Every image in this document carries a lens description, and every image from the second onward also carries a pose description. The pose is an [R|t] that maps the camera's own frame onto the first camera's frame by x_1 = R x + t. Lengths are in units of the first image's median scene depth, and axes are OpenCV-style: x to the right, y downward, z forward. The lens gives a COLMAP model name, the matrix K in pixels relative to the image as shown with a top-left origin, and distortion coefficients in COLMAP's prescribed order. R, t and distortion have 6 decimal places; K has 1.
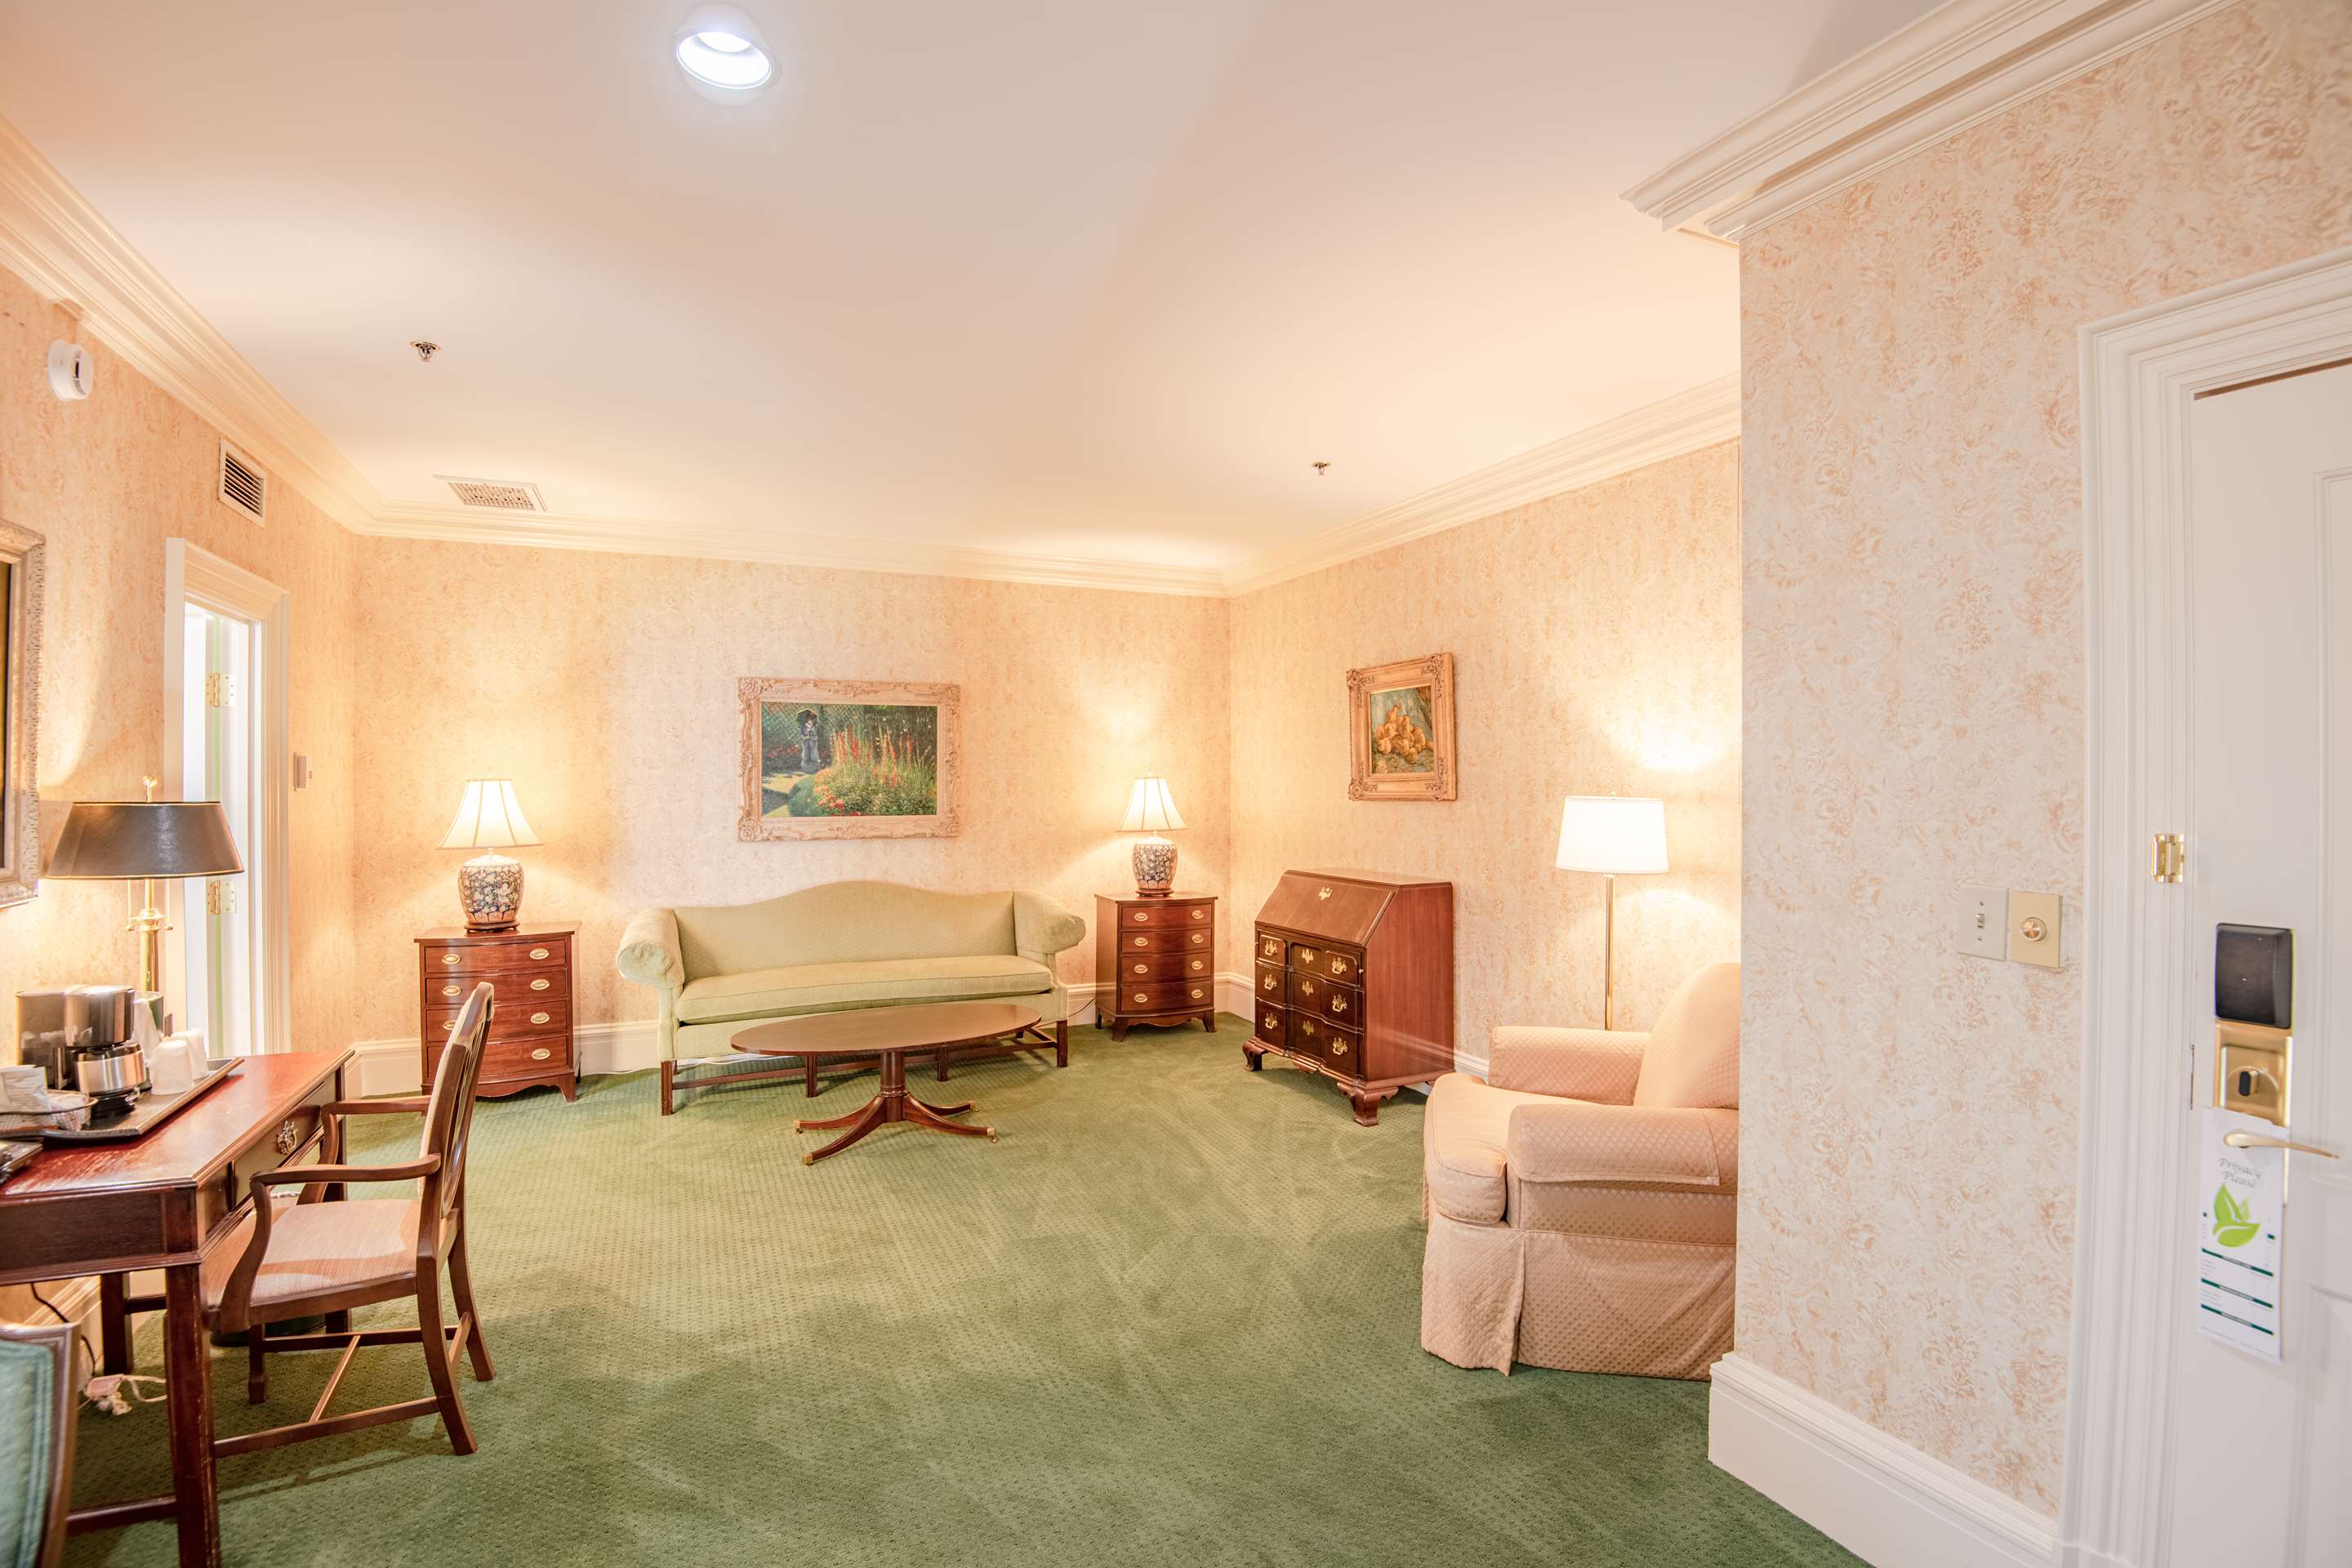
lens RADIAL K [[1059.0, 0, 1166.8], [0, 1059.0, 787.6], [0, 0, 1]] dist [0.001492, 0.000003]
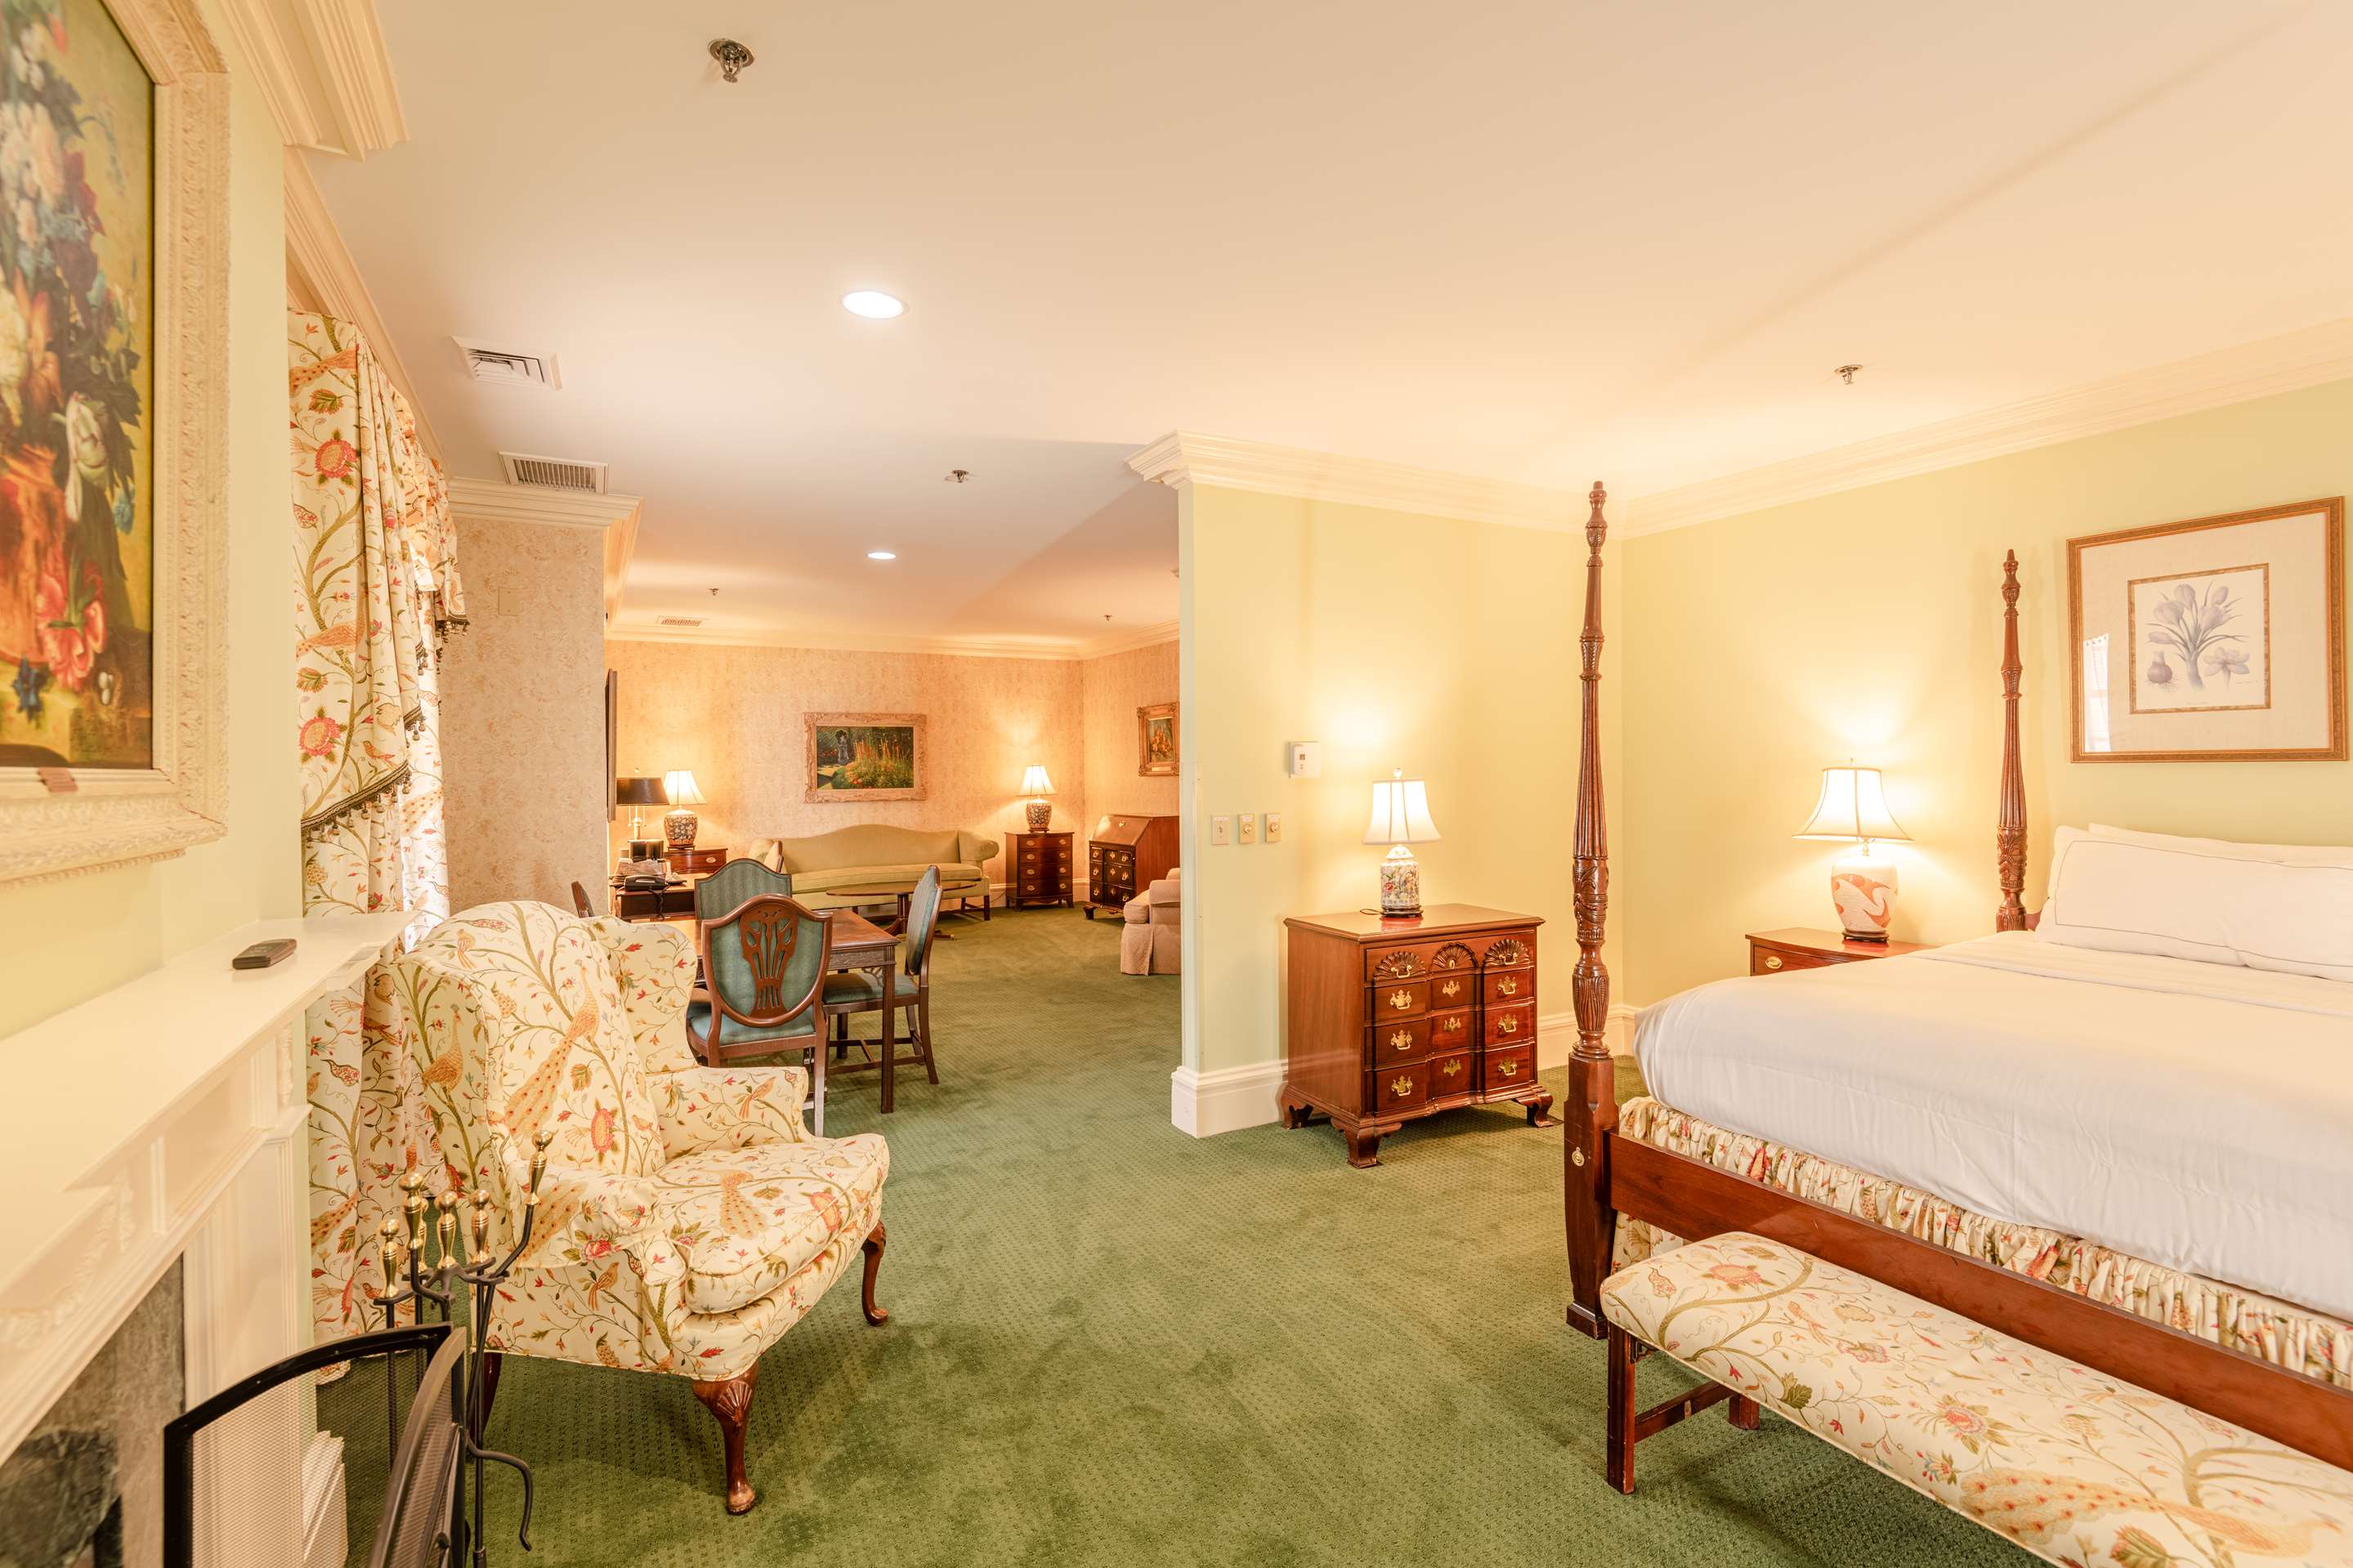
lens RADIAL K [[1059.3, 0, 1193.0], [0, 1059.3, 774.6], [0, 0, 1]] dist [0.001492, 0.000003]
pose [[0.995539, -0.011374, 0.093662, 0.084807], [0.011523, 0.999933, -0.001040, 0.011312], [-0.093644, 0.002115, 0.995604, -0.833156]]
